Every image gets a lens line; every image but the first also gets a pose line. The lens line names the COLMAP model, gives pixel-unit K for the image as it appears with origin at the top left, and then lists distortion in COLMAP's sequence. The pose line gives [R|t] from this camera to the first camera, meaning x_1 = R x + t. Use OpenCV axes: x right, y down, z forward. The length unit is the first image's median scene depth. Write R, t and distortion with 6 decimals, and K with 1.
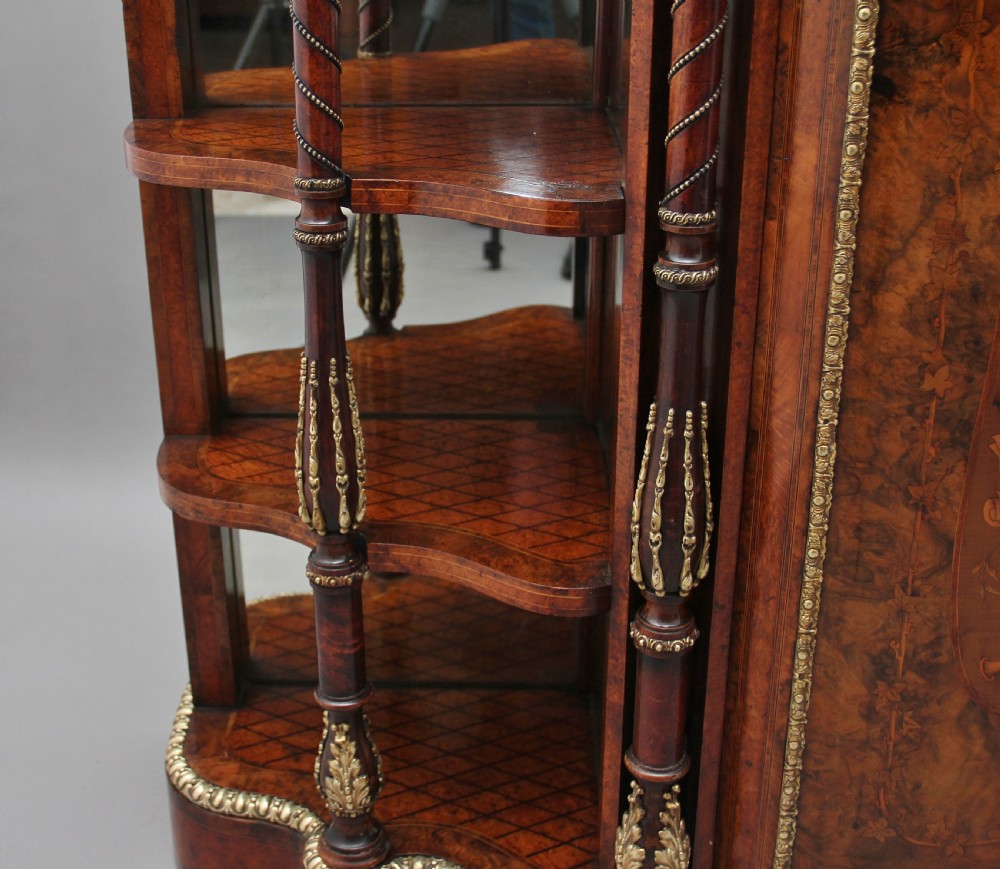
lens RADIAL K [[1515.6, 0, 407.3], [0, 1515.6, 454.1], [0, 0, 1]] dist [-0.033976, 0.000000]
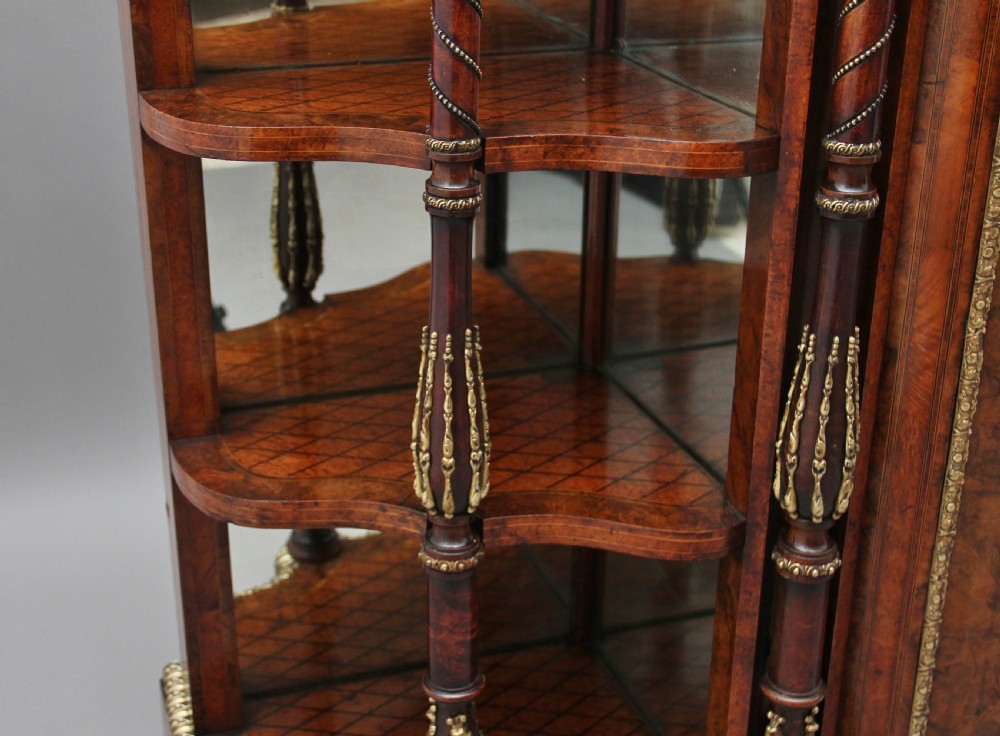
lens RADIAL K [[1538.0, 0, 466.8], [0, 1538.0, 383.7], [0, 0, 1]] dist [0.053478, 0.000000]
pose [[0.930268, -0.129293, 0.343345, -0.356074], [0.135077, 0.990810, 0.007129, -0.033819], [-0.341111, 0.039746, 0.939182, 0.094303]]
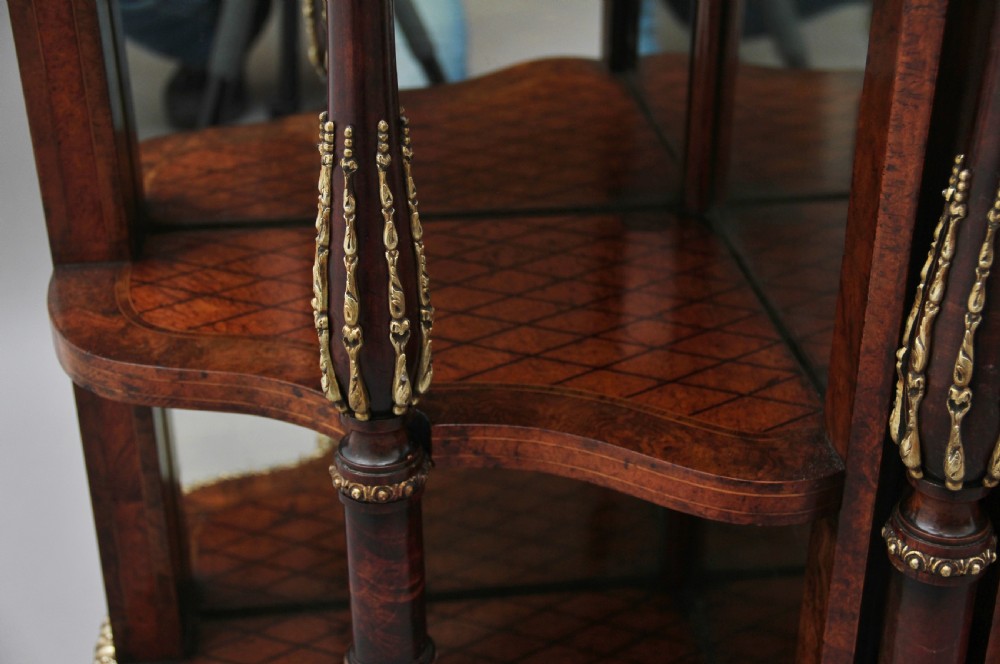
lens RADIAL K [[1521.7, 0, 521.4], [0, 1521.7, 335.2], [0, 0, 1]] dist [0.107274, 0.000000]
pose [[0.982495, -0.063445, 0.175155, -0.096549], [0.053905, 0.996819, 0.058699, -0.012038], [-0.178322, -0.048230, 0.982790, 0.386879]]
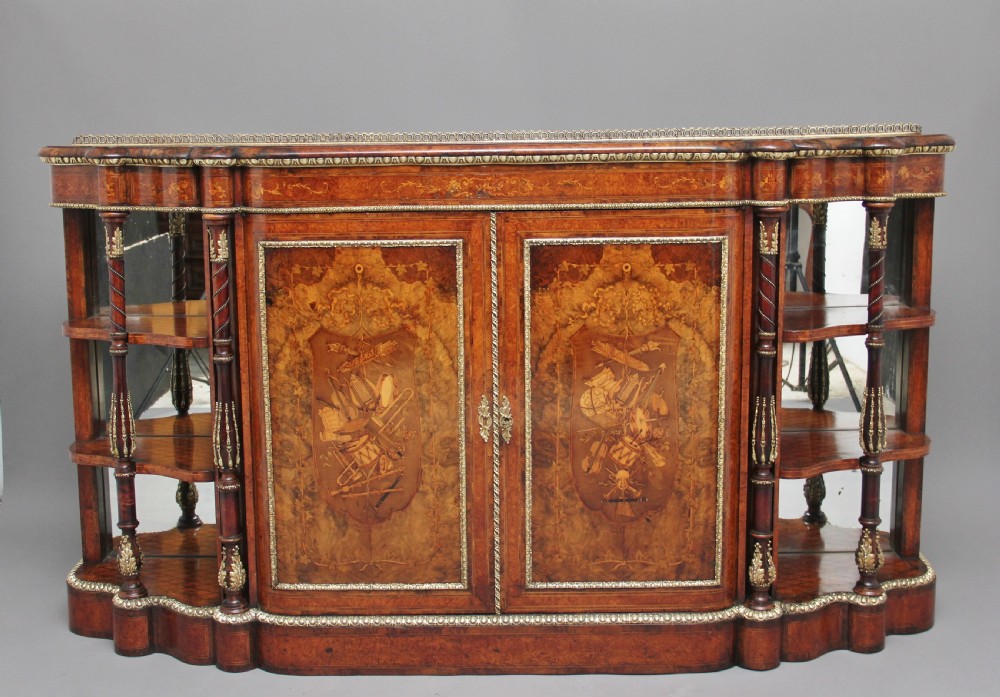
lens RADIAL K [[1361.5, 0, 476.6], [0, 1361.5, 334.1], [0, 0, 1]] dist [0.028291, 0.000000]
pose [[0.999759, 0.014087, 0.016863, 0.558489], [-0.009047, 0.963285, -0.268329, 0.500764], [-0.020024, 0.268112, 0.963180, -1.511123]]
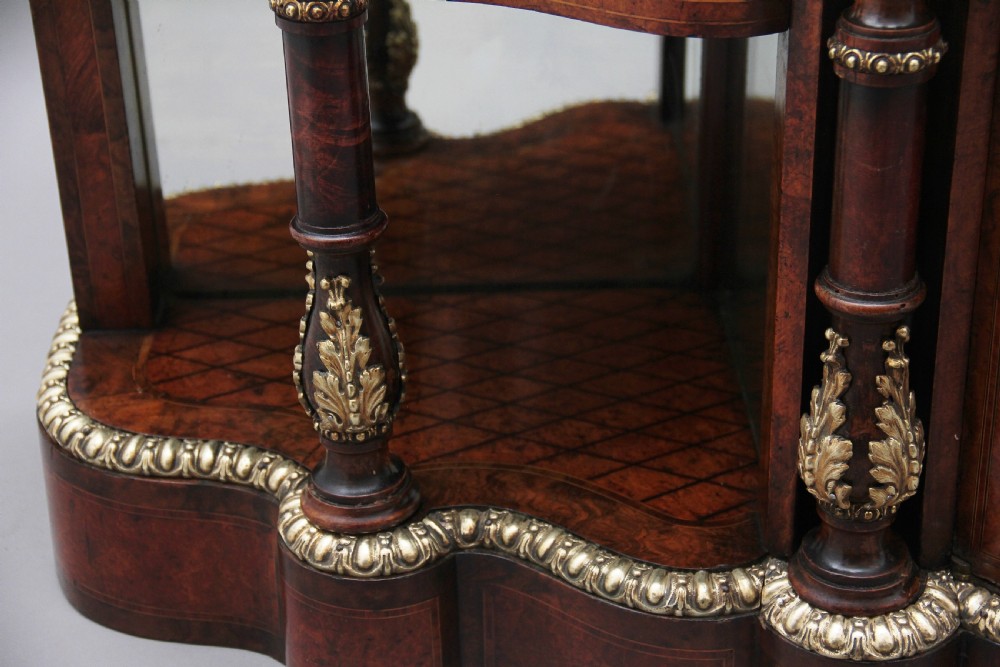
lens RADIAL K [[2081.0, 0, 516.5], [0, 2081.0, 337.5], [0, 0, 1]] dist [0.264500, 0.000000]
pose [[0.996609, -0.035601, 0.074187, -0.036477], [0.032455, 0.998539, 0.043197, 0.176602], [-0.075616, -0.040642, 0.996308, 0.173536]]
